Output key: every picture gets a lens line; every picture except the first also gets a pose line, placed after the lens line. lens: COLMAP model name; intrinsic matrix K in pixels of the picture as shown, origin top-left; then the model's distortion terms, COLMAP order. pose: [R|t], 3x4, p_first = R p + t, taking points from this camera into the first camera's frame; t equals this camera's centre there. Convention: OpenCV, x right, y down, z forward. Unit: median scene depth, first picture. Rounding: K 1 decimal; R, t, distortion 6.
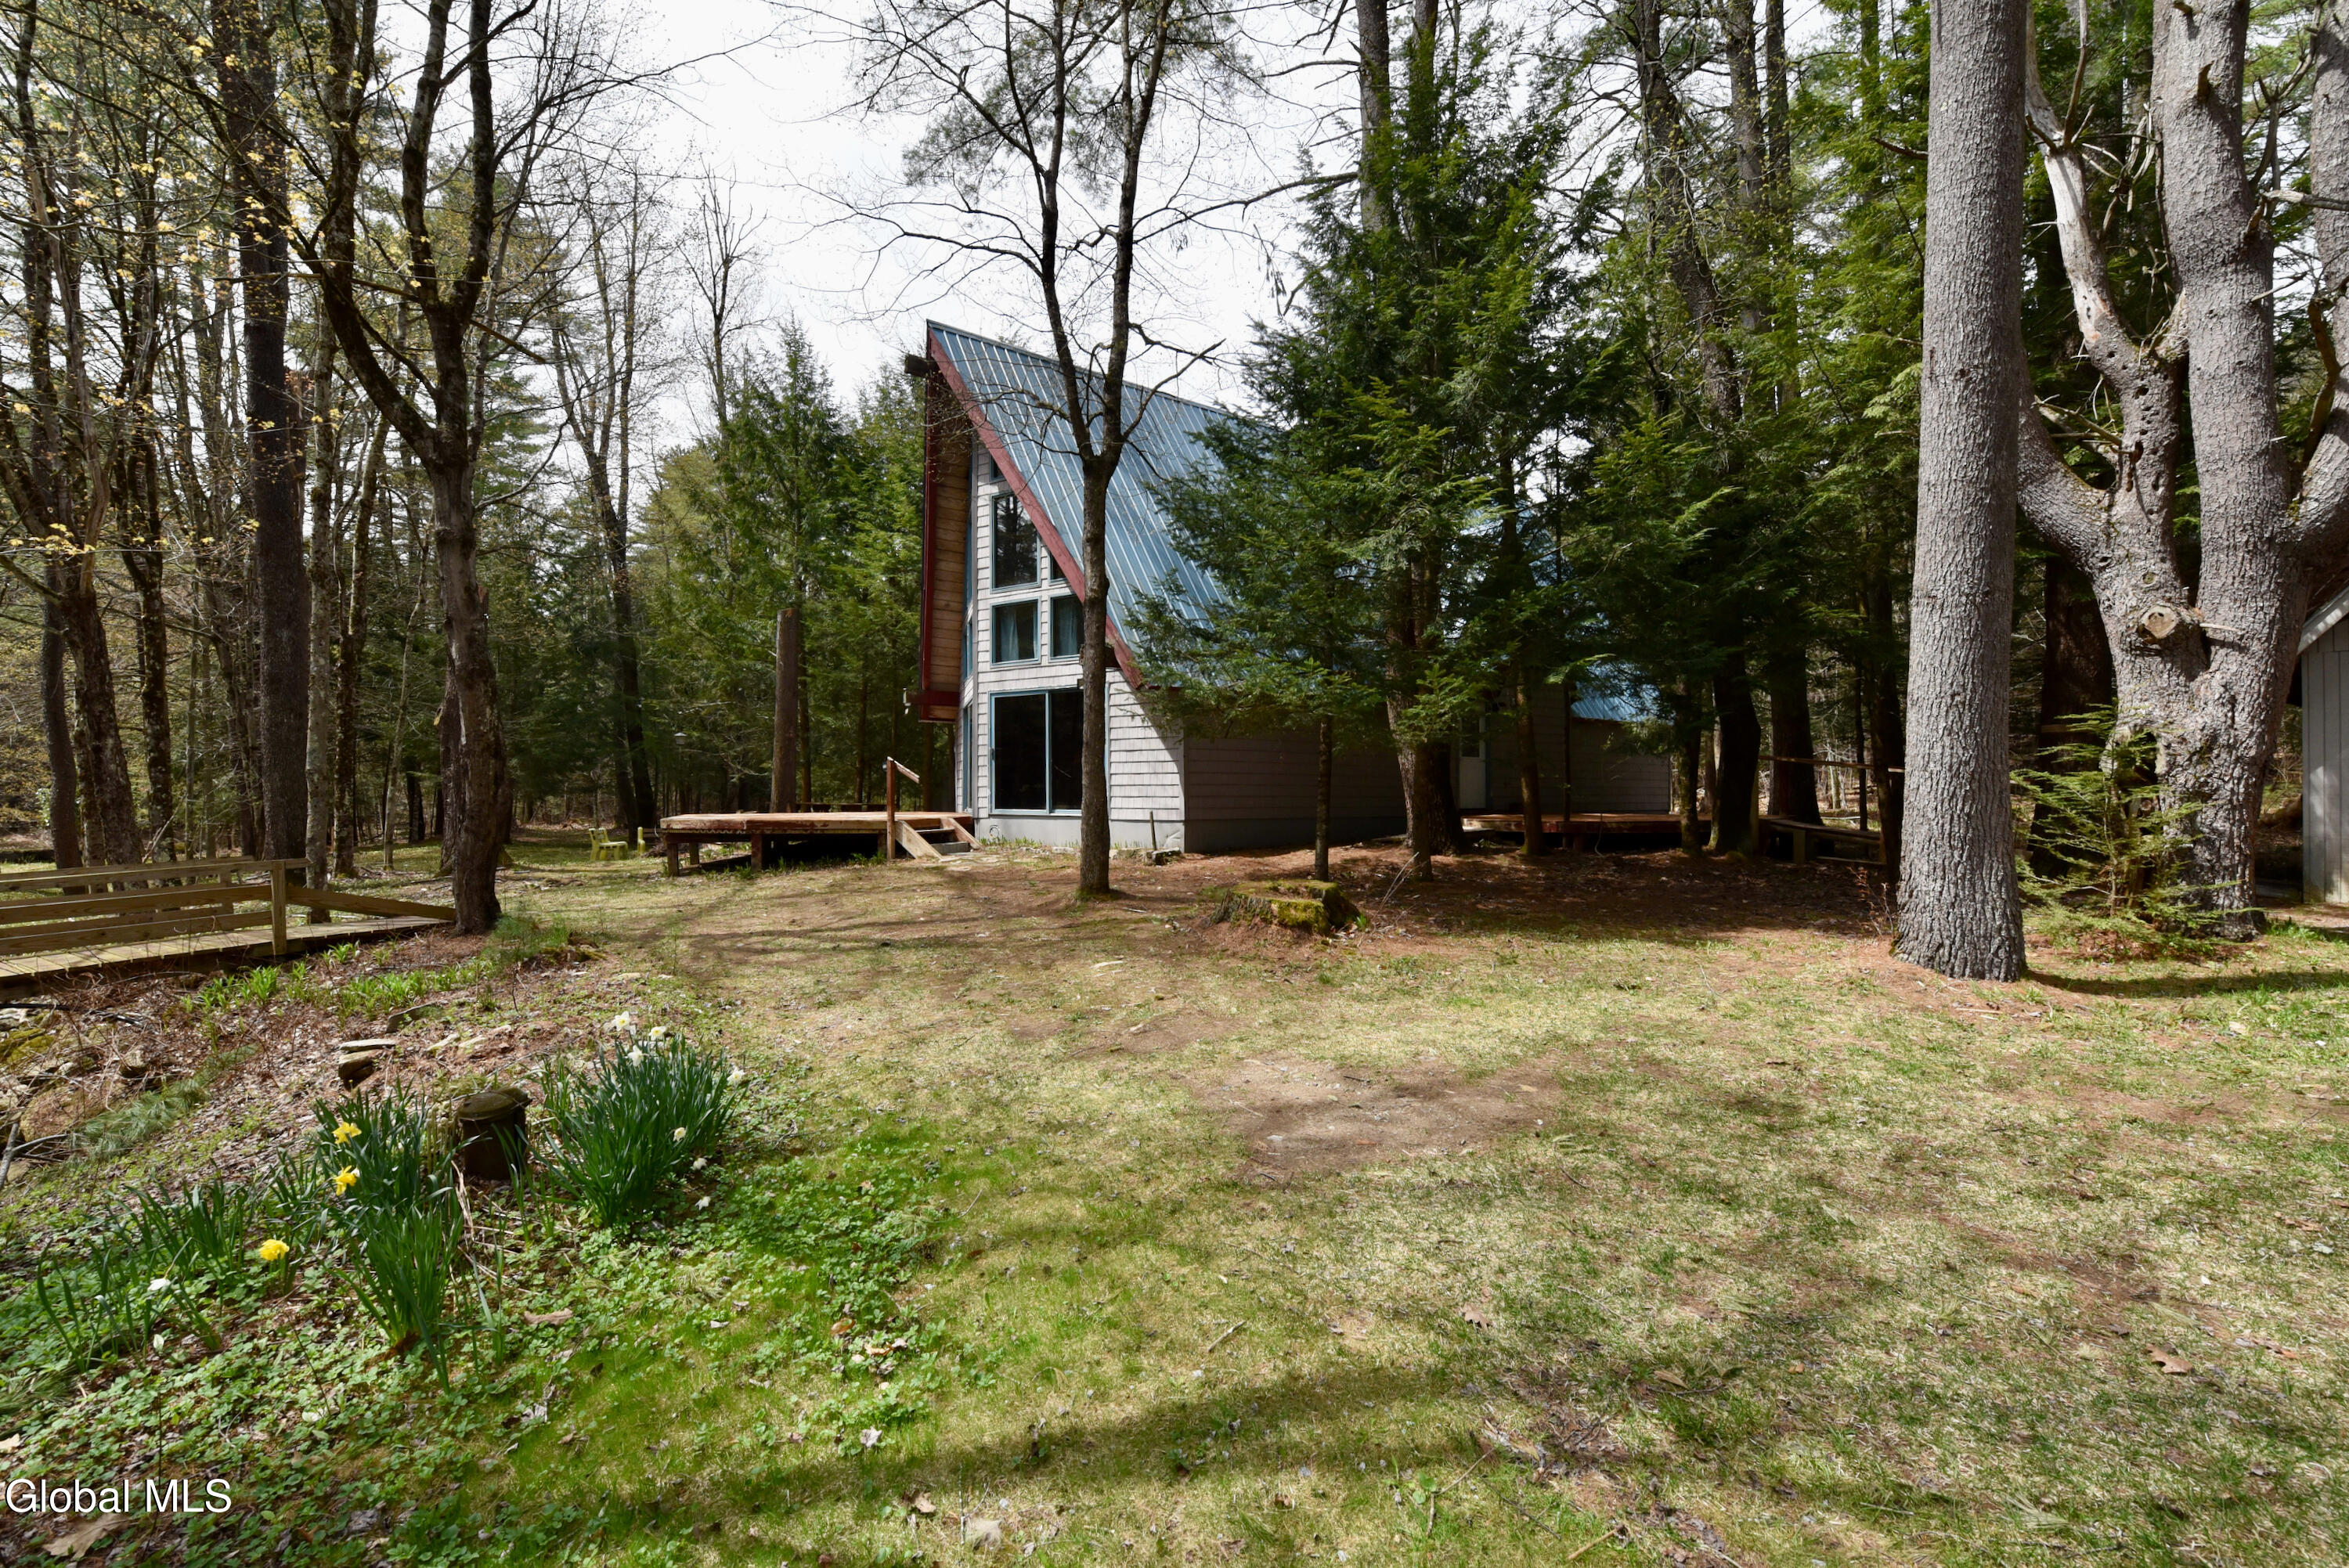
lens RADIAL K [[977.1, 0, 1174.5], [0, 977.1, 784.0], [0, 0, 1]] dist [-0.010638, -0.005344]
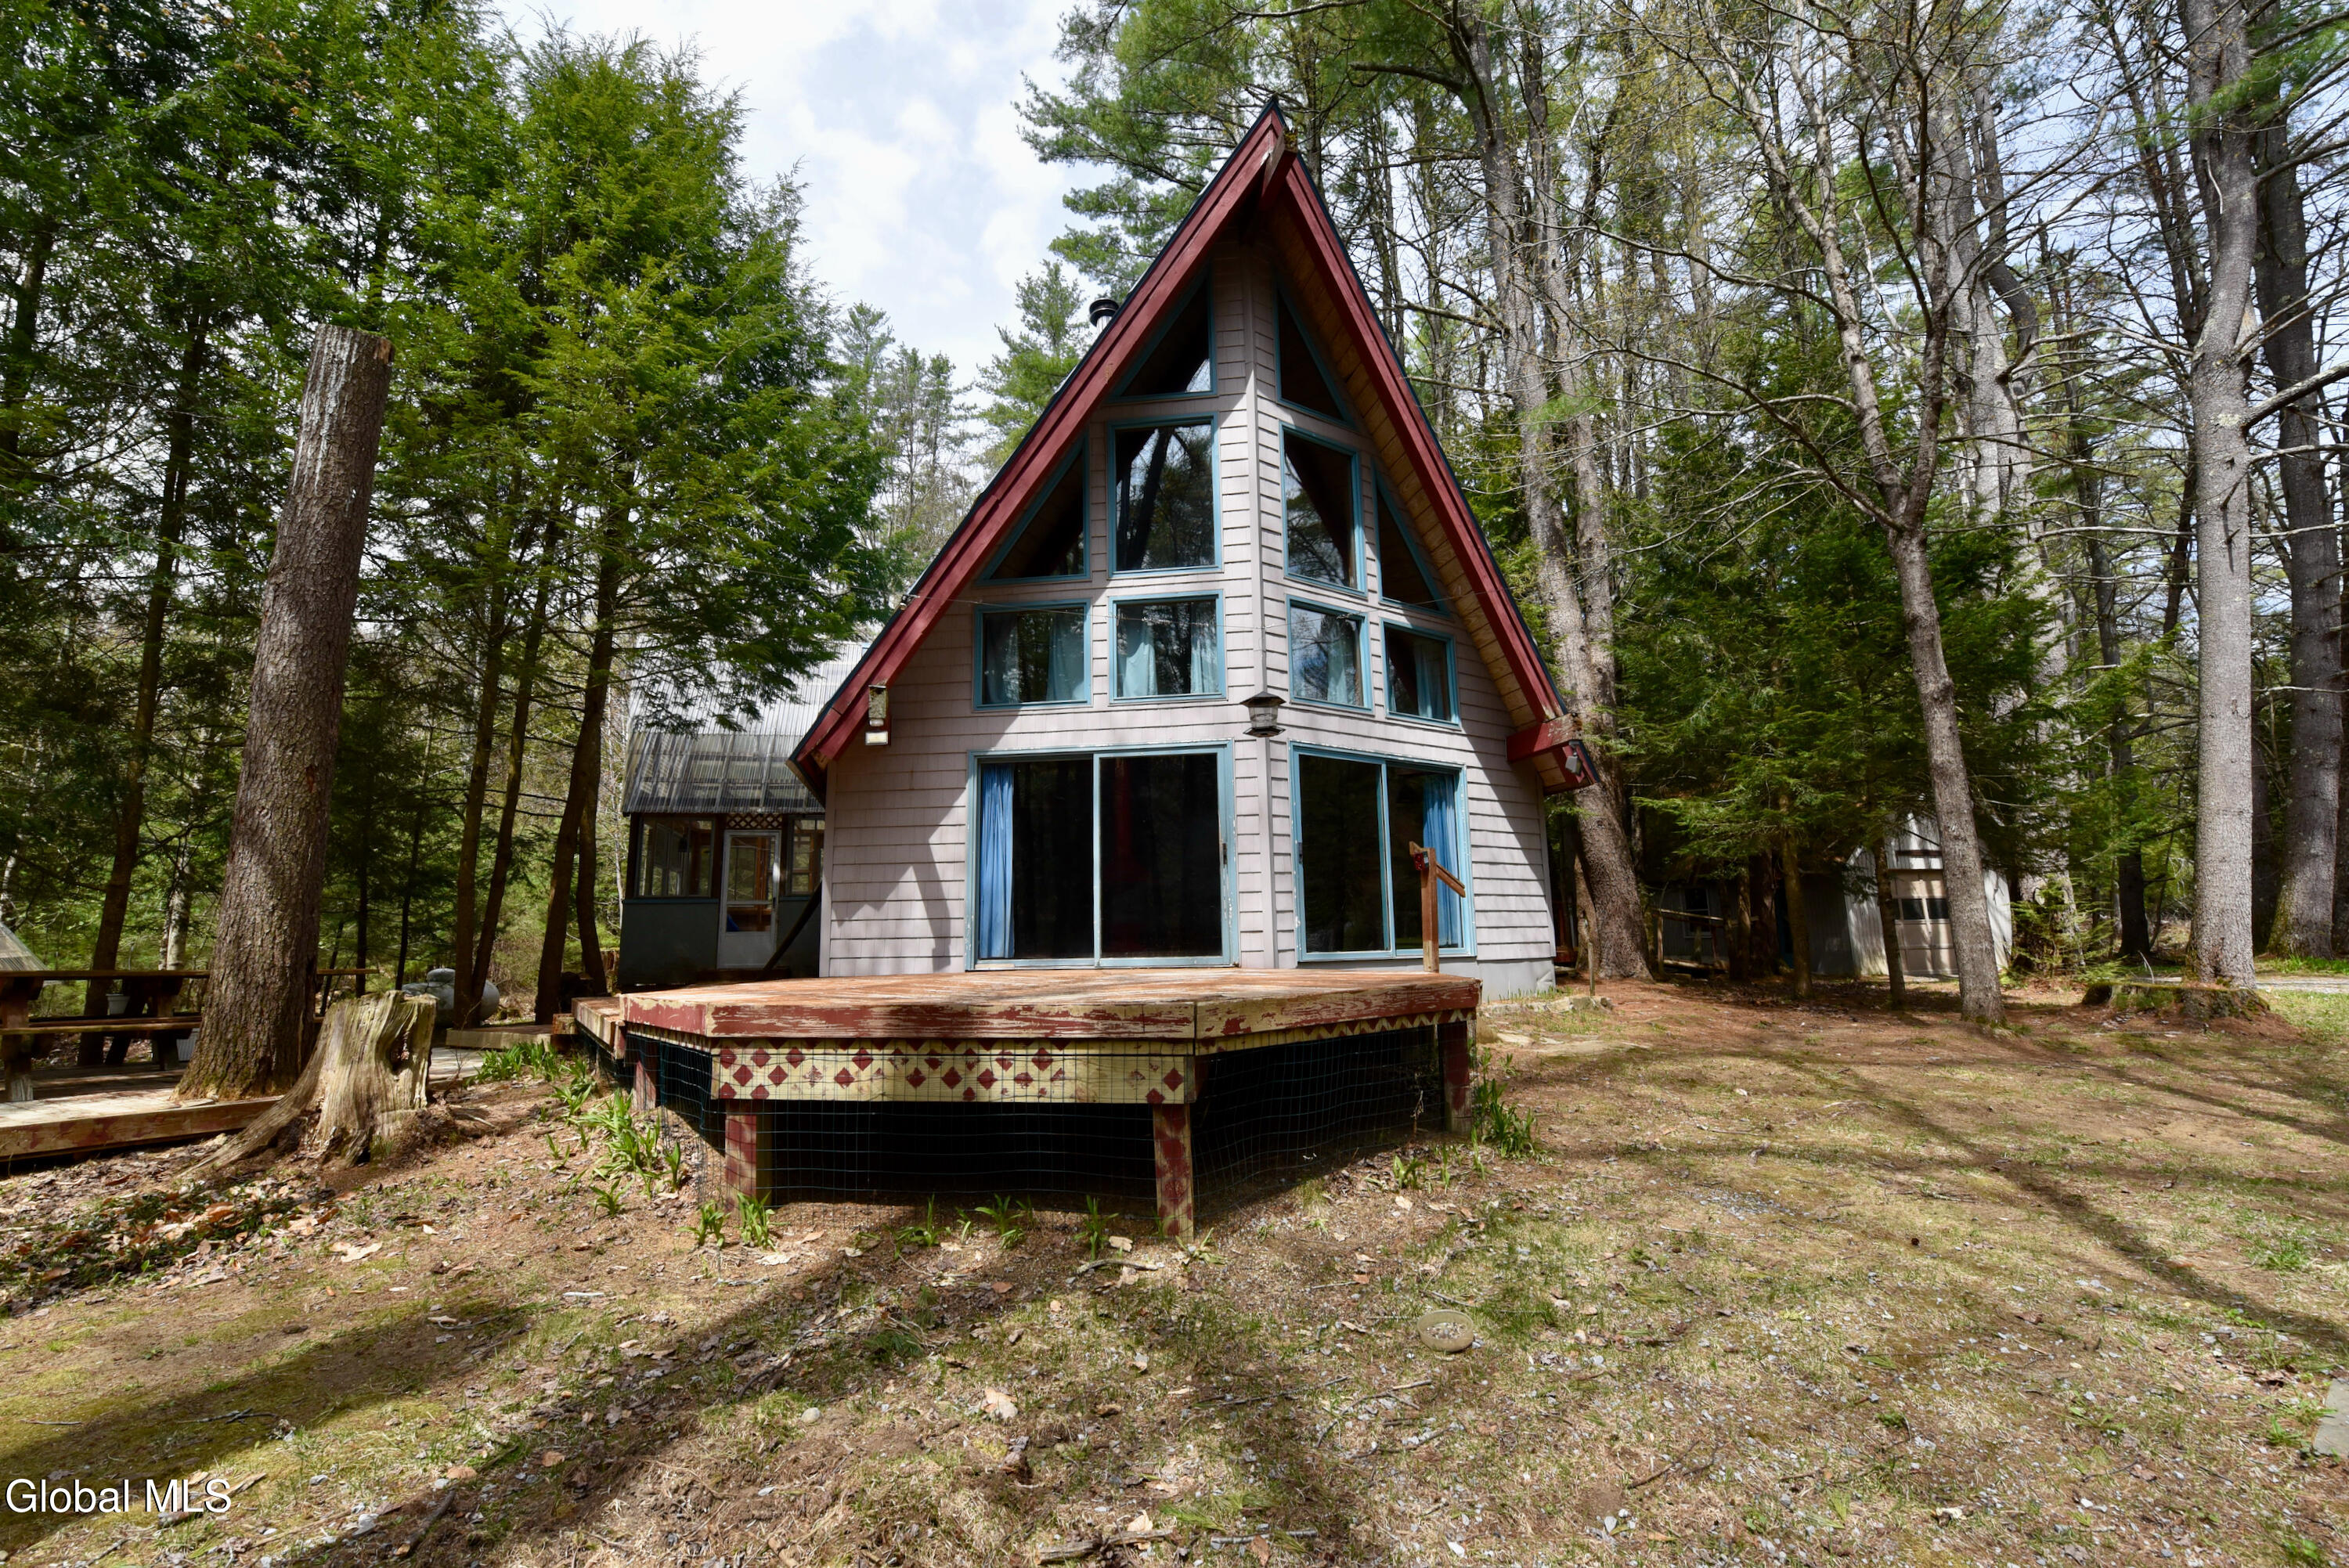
lens RADIAL K [[977.1, 0, 1174.5], [0, 977.1, 784.0], [0, 0, 1]] dist [-0.010638, -0.005344]
pose [[0.391108, 0.138632, 0.909844, -0.873038], [0.005236, 0.988239, -0.152828, 0.018840], [-0.920330, 0.064536, 0.385782, 1.005231]]
